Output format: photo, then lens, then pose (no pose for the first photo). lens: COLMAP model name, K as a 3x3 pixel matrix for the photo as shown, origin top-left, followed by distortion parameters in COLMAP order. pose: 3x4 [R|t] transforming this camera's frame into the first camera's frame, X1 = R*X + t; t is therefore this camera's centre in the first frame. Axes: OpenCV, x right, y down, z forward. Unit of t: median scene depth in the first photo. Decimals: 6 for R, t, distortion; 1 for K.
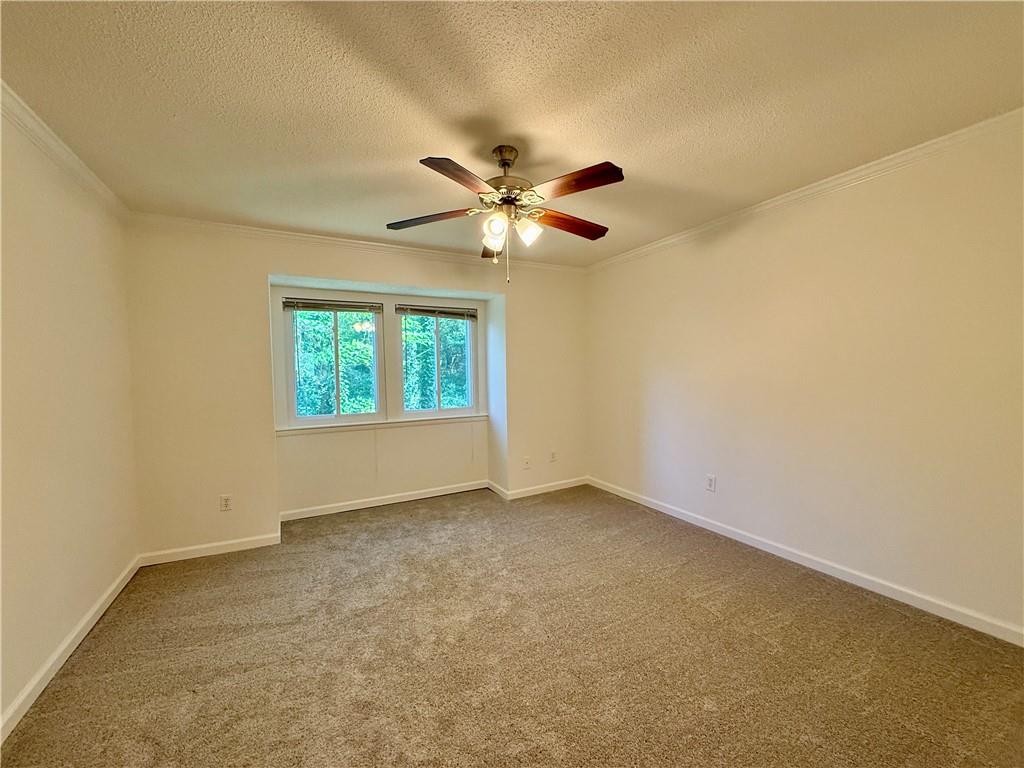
lens RADIAL K [[404.5, 0, 512.0], [0, 404.5, 384.0], [0, 0, 1]] dist [-0.000156, -0.000057]
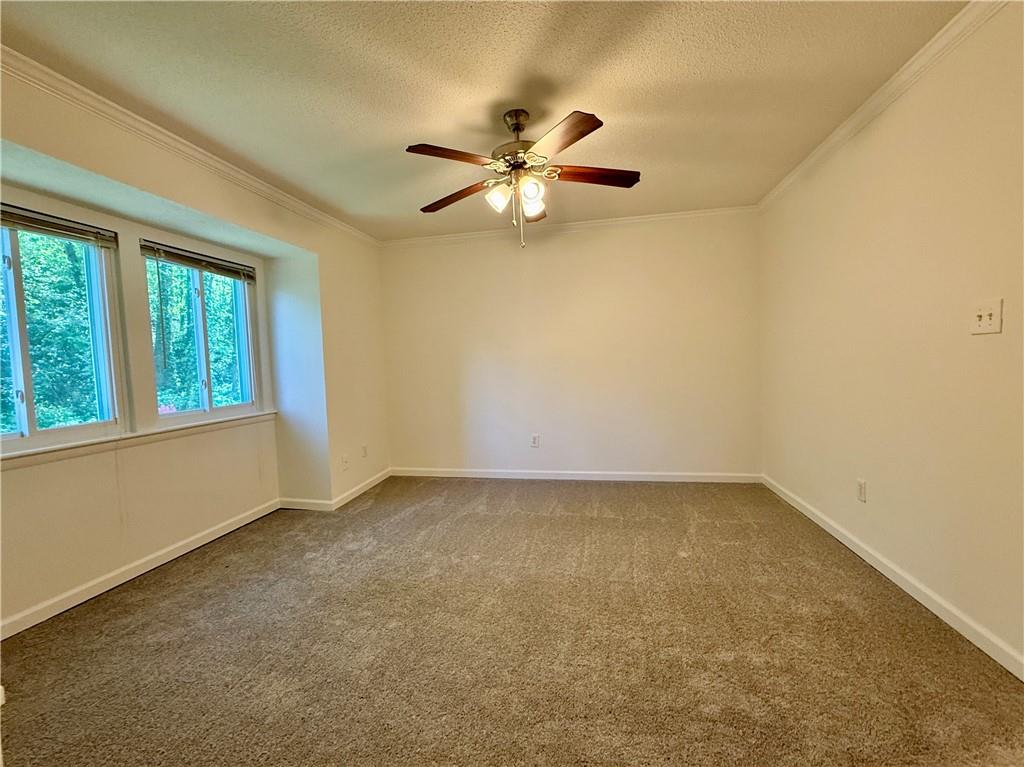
lens RADIAL K [[430.9, 0, 512.0], [0, 430.9, 383.5], [0, 0, 1]] dist [-0.002465, 0.000639]
pose [[0.638605, -0.048585, 0.767999, -0.440153], [0.050553, 0.998498, 0.021131, 0.033137], [-0.767872, 0.025330, 0.640102, 0.171875]]
